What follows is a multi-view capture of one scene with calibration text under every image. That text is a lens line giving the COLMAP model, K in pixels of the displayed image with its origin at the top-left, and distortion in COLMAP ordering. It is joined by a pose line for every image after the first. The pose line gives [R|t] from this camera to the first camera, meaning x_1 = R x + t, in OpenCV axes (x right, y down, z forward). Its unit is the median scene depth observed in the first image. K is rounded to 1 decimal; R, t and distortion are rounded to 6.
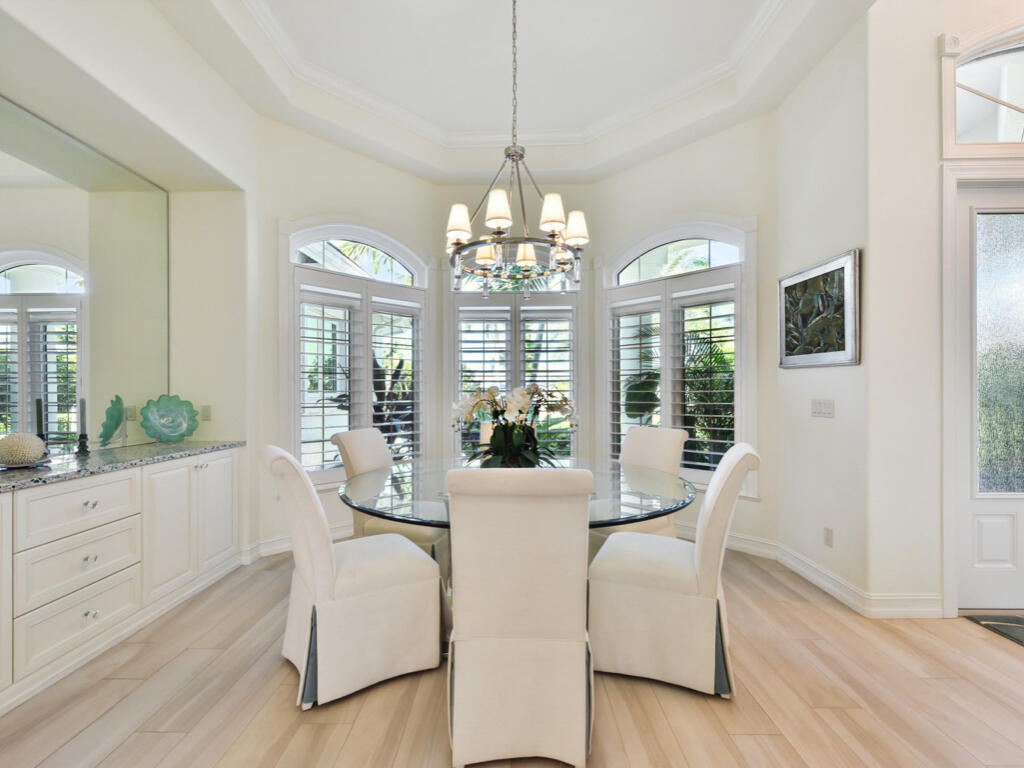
lens RADIAL K [[452.8, 0, 510.2], [0, 452.8, 390.7], [0, 0, 1]] dist [0.000586, -0.000276]
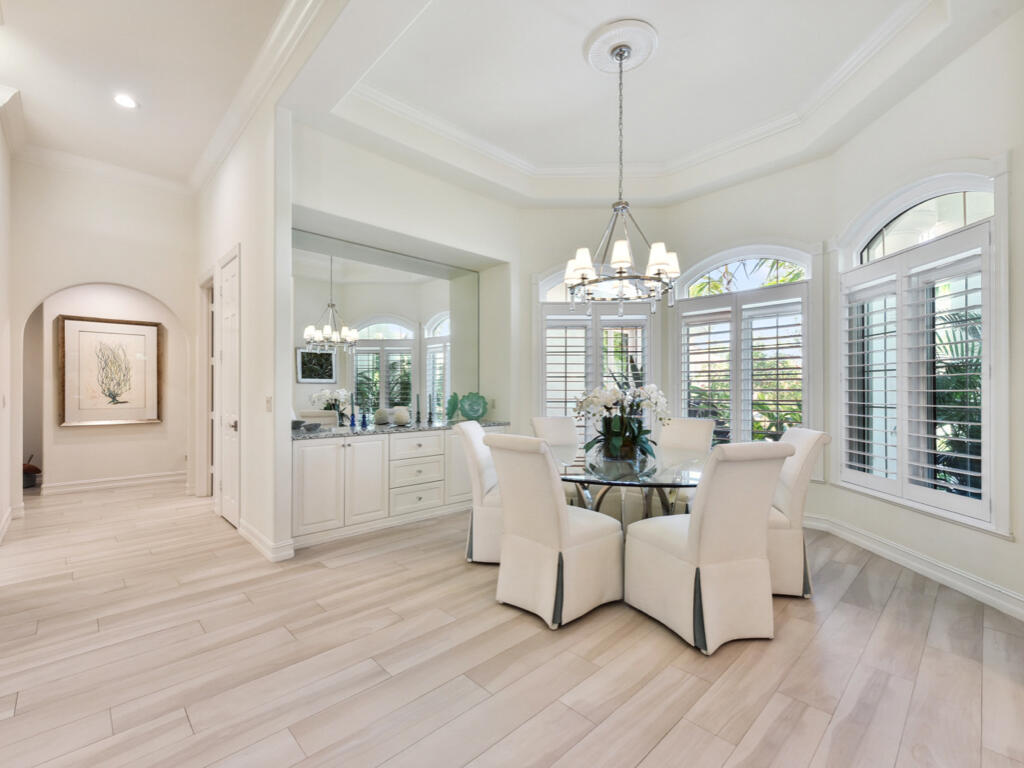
lens RADIAL K [[452.8, 0, 506.6], [0, 452.8, 386.4], [0, 0, 1]] dist [0.000586, -0.000276]
pose [[0.697429, -0.007293, -0.716617, 0.533031], [0.000456, 0.999953, -0.009733, 0.002775], [0.716654, 0.006461, 0.697399, -0.100088]]
